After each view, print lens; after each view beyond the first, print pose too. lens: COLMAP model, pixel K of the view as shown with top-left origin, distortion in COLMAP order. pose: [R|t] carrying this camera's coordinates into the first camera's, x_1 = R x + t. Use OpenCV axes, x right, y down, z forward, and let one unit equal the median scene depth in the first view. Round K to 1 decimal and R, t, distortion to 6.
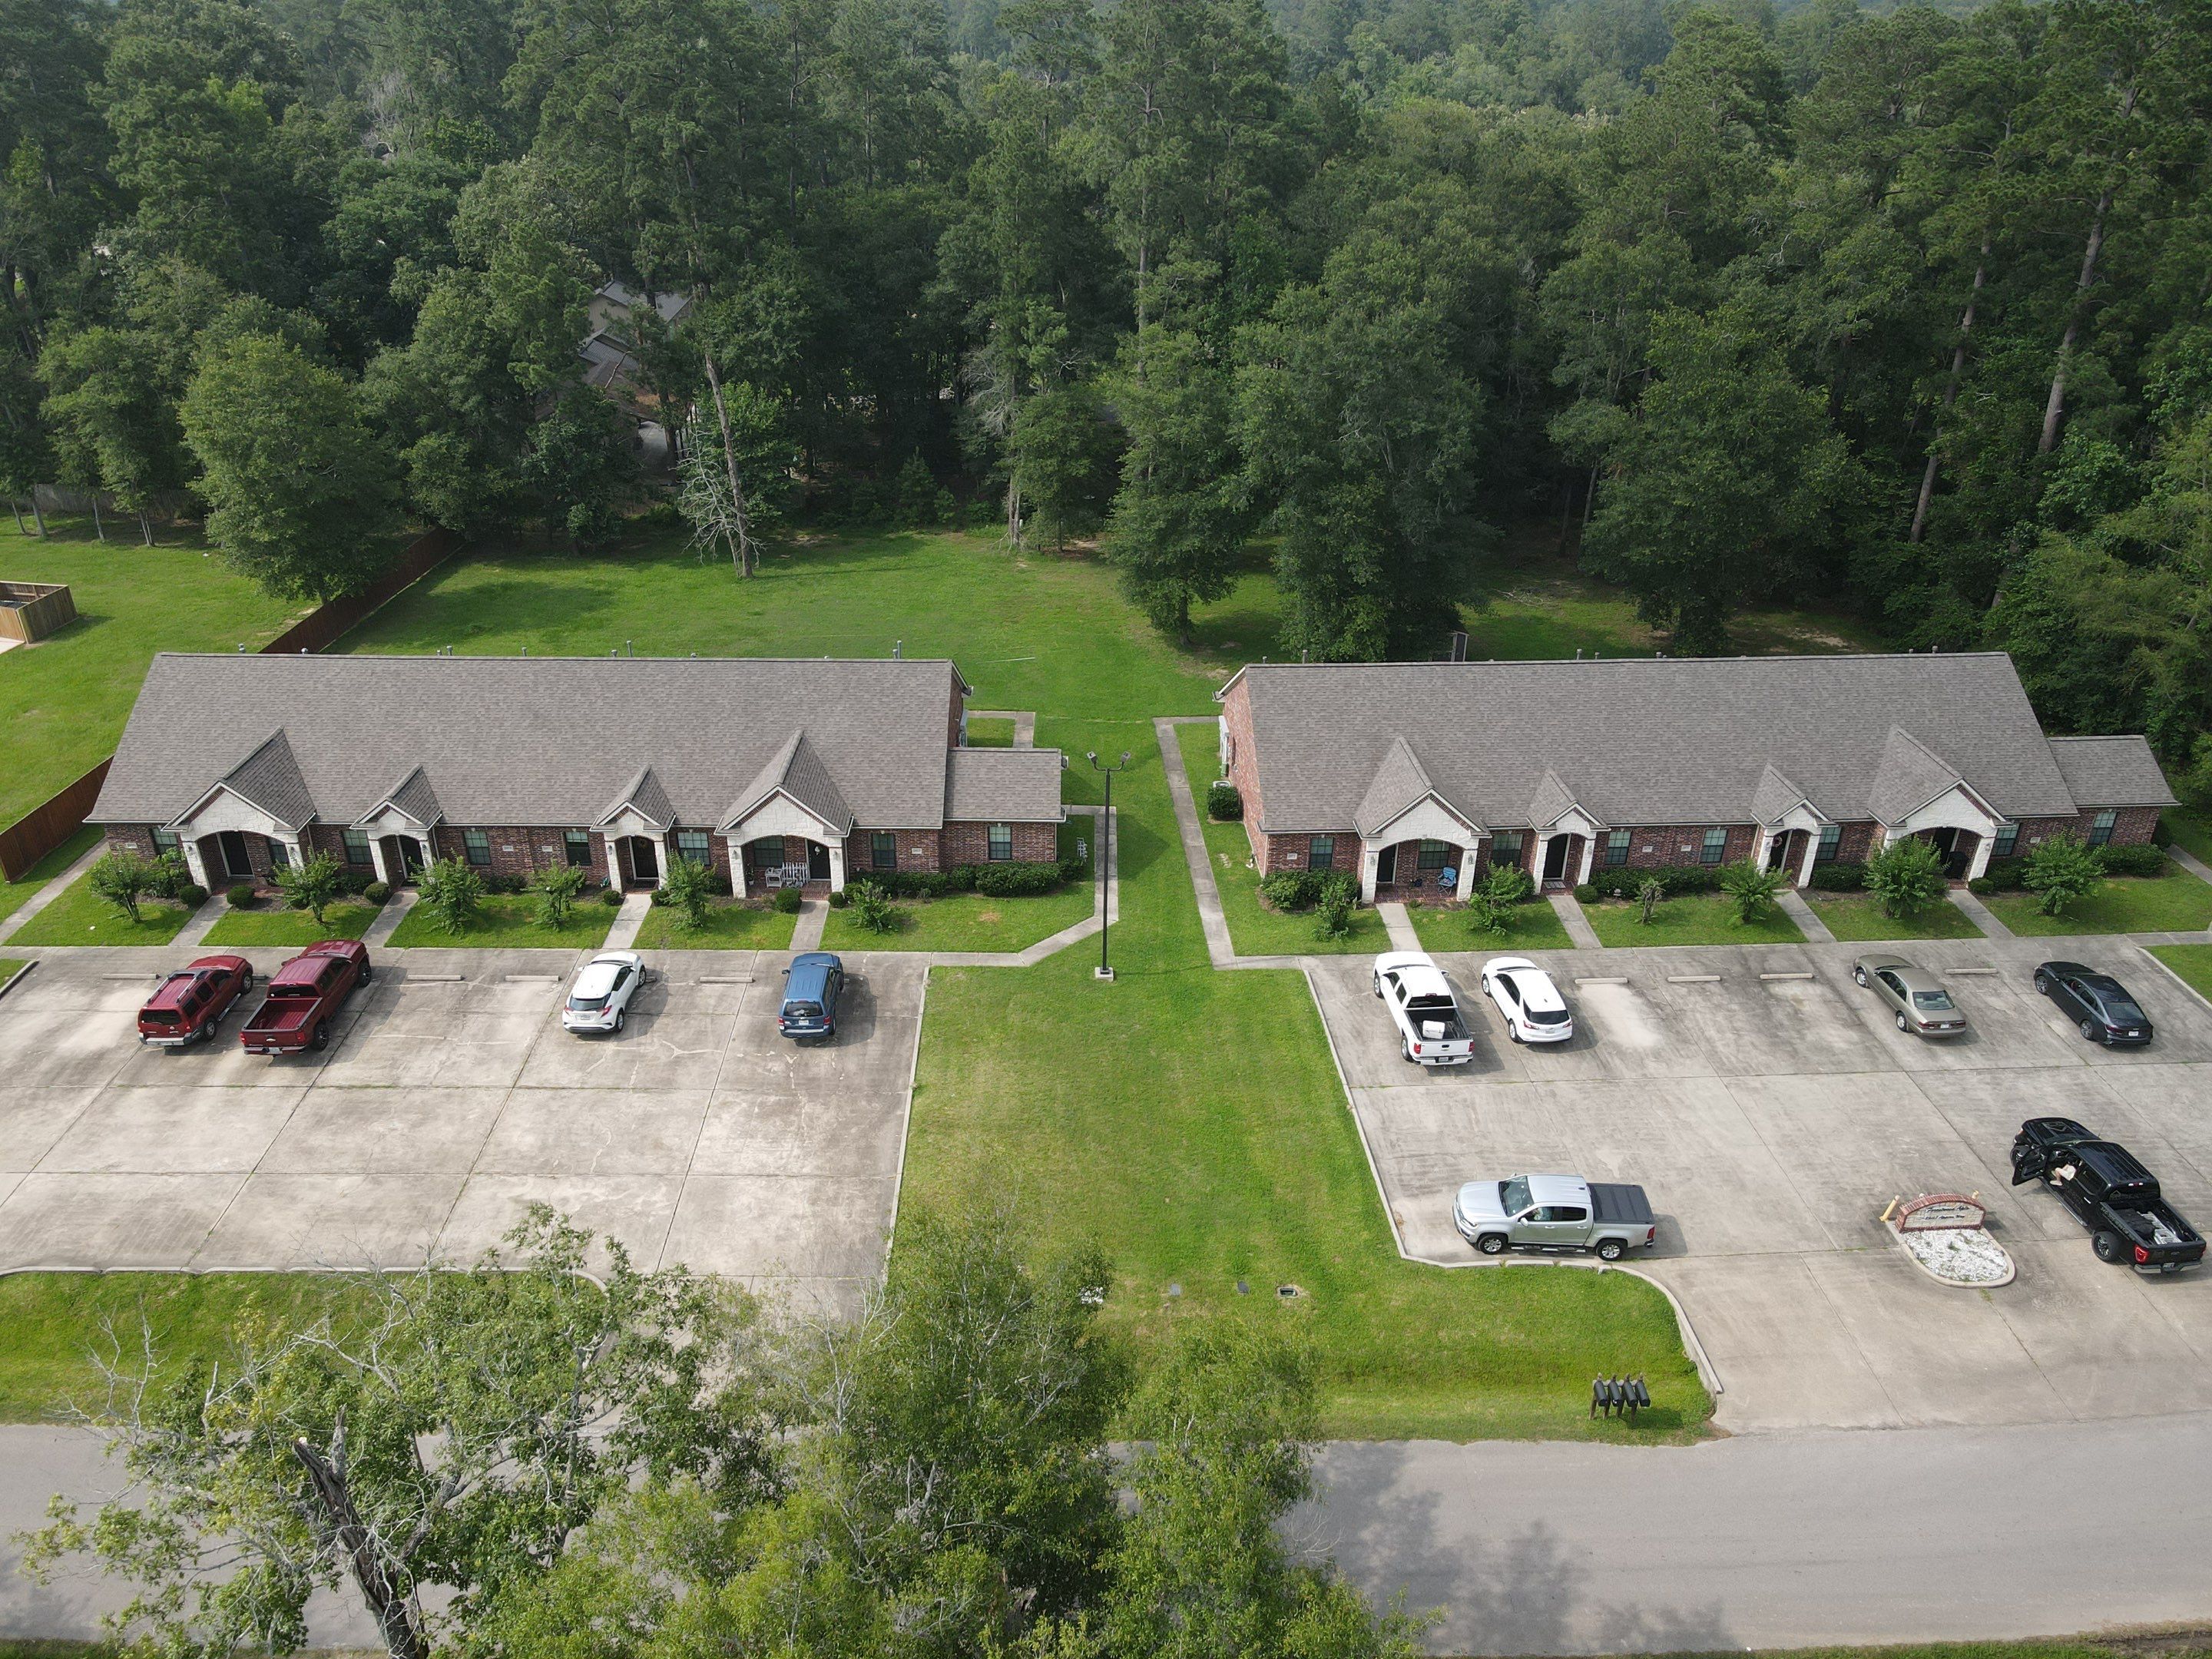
lens RADIAL K [[1608.3, 0, 1096.2], [0, 1608.3, 831.5], [0, 0, 1]] dist [0.010938, 0.004631]
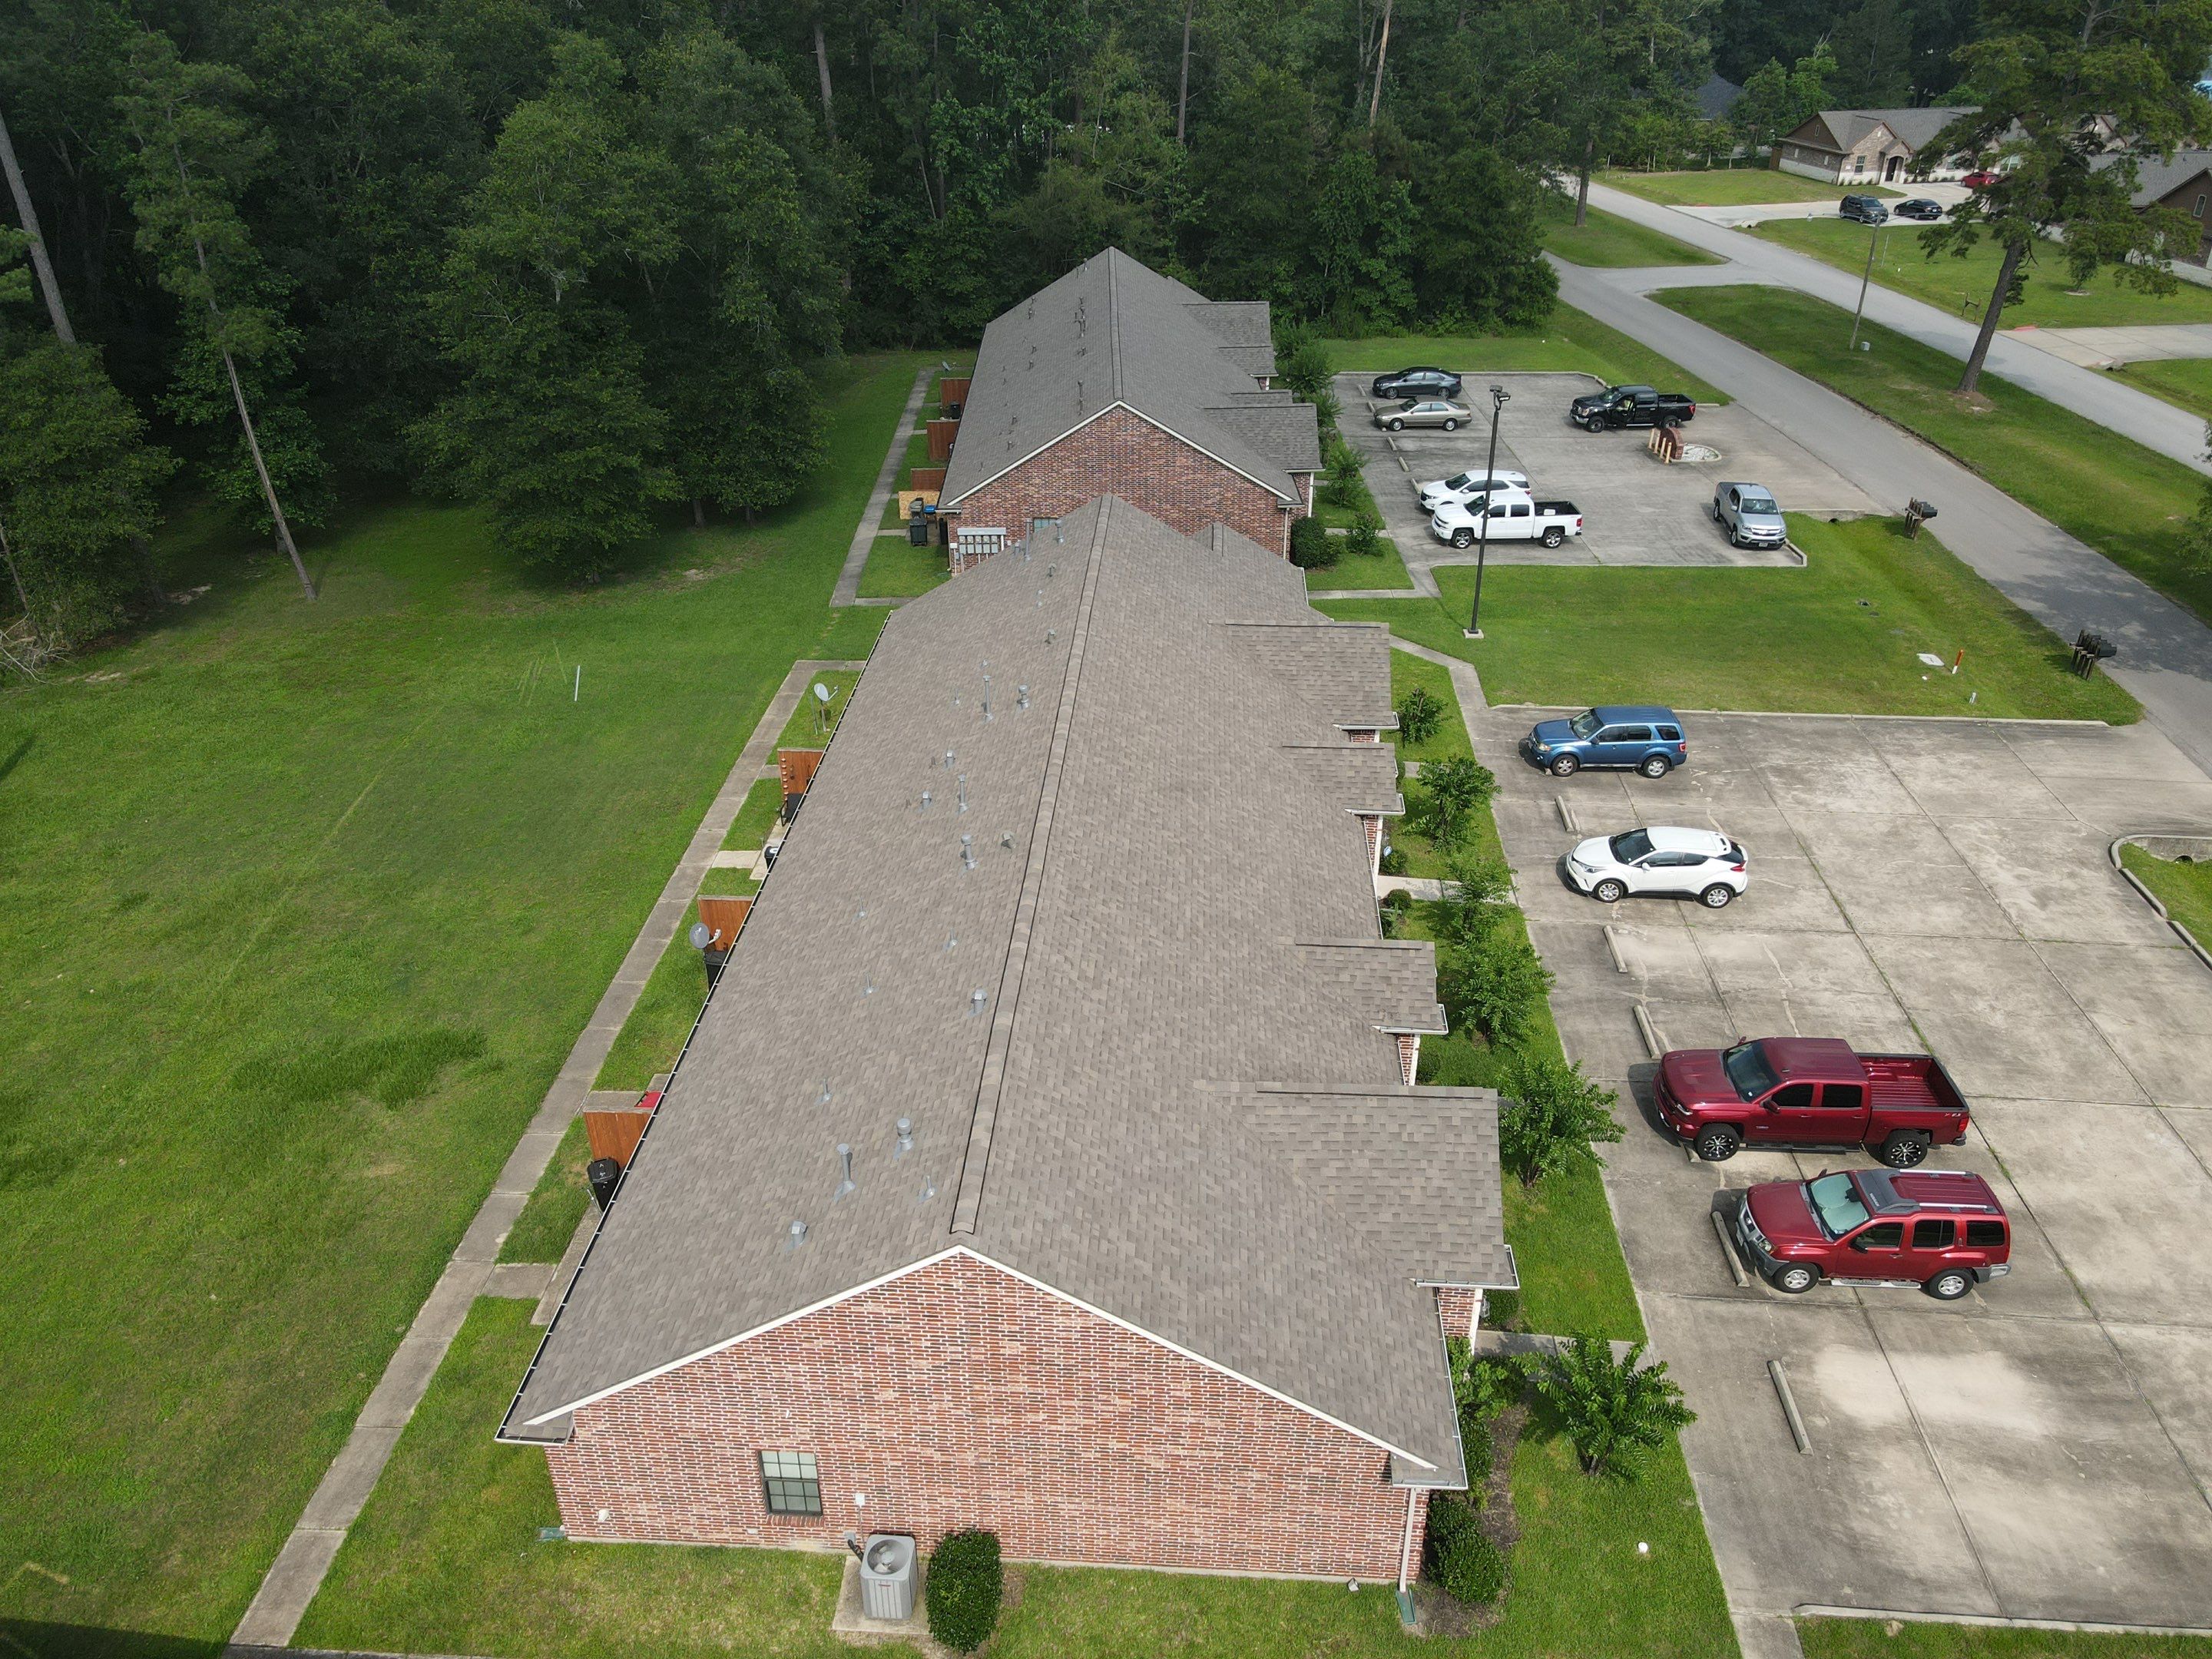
lens RADIAL K [[1606.6, 0, 1098.5], [0, 1606.6, 834.5], [0, 0, 1]] dist [0.008629, 0.011392]
pose [[0.065150, -0.502099, 0.862353, -0.860442], [0.470206, 0.777681, 0.417276, -0.313556], [-0.880149, 0.378298, 0.286756, 0.897318]]
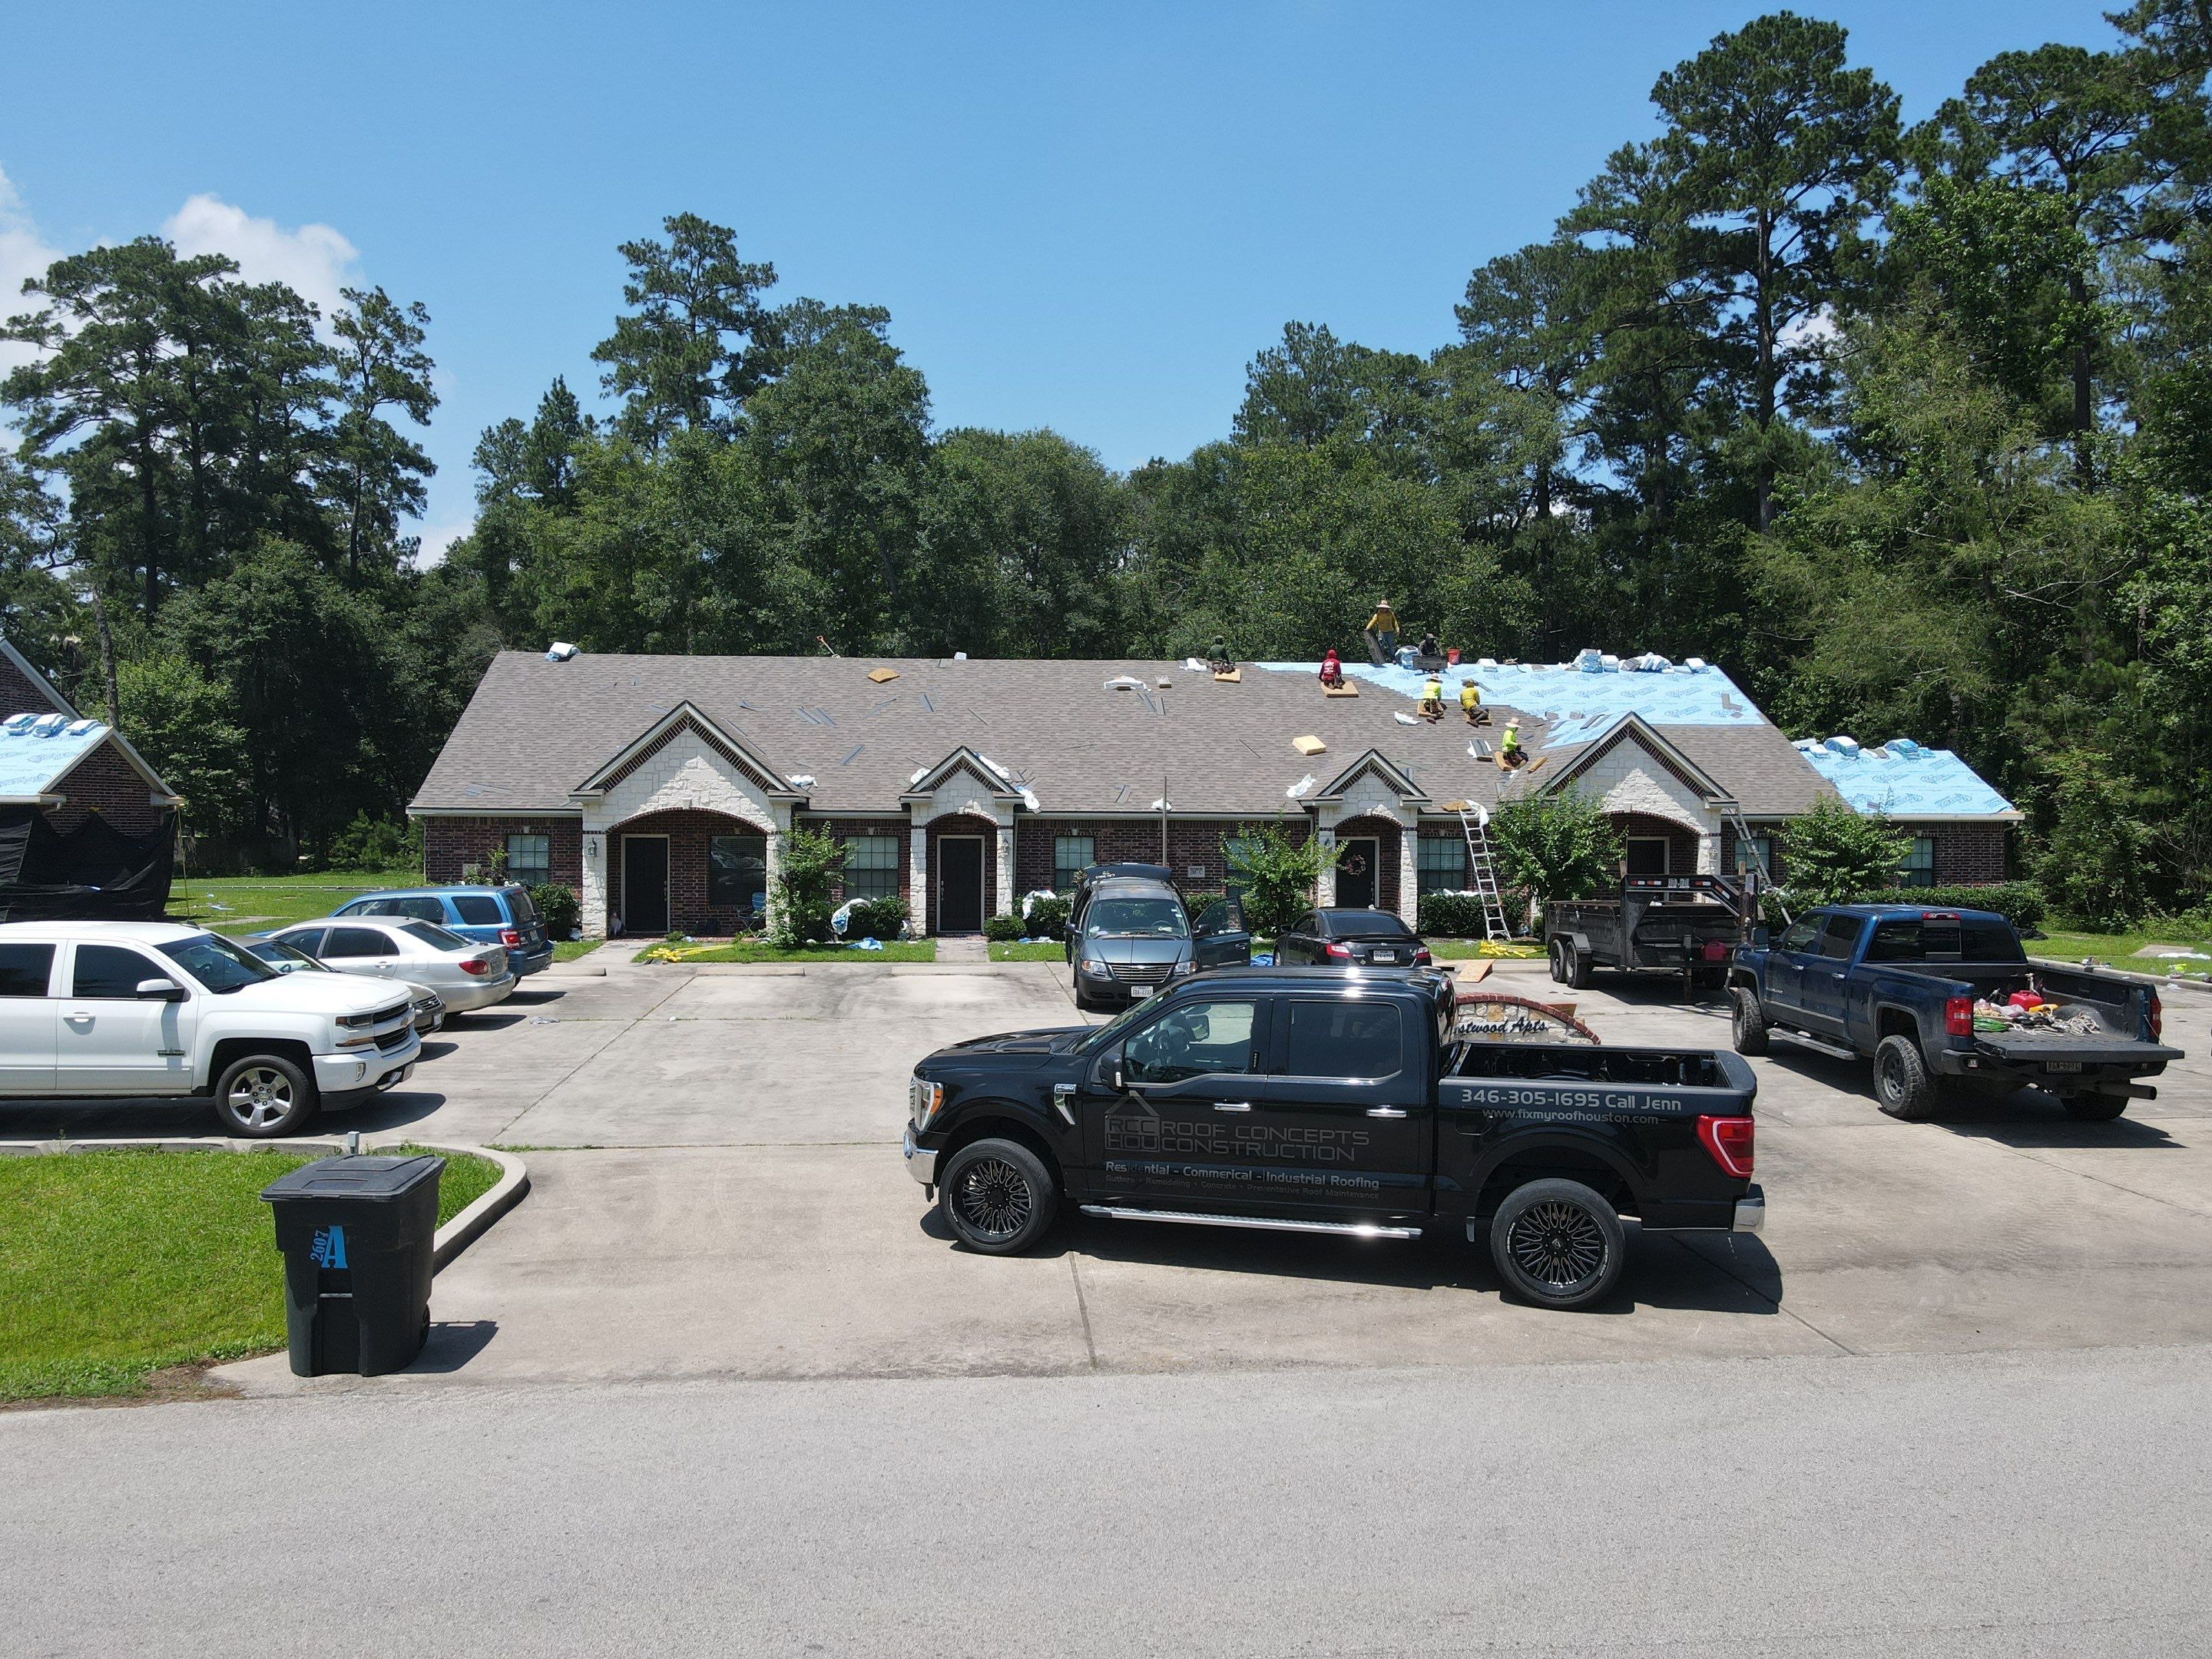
lens RADIAL K [[1606.6, 0, 1098.5], [0, 1606.6, 834.5], [0, 0, 1]] dist [0.008629, 0.011392]
pose [[0.999554, -0.007923, 0.028809, 0.323797], [0.020229, 0.889060, -0.457344, 0.263863], [-0.021989, 0.457723, 0.888823, 0.503951]]
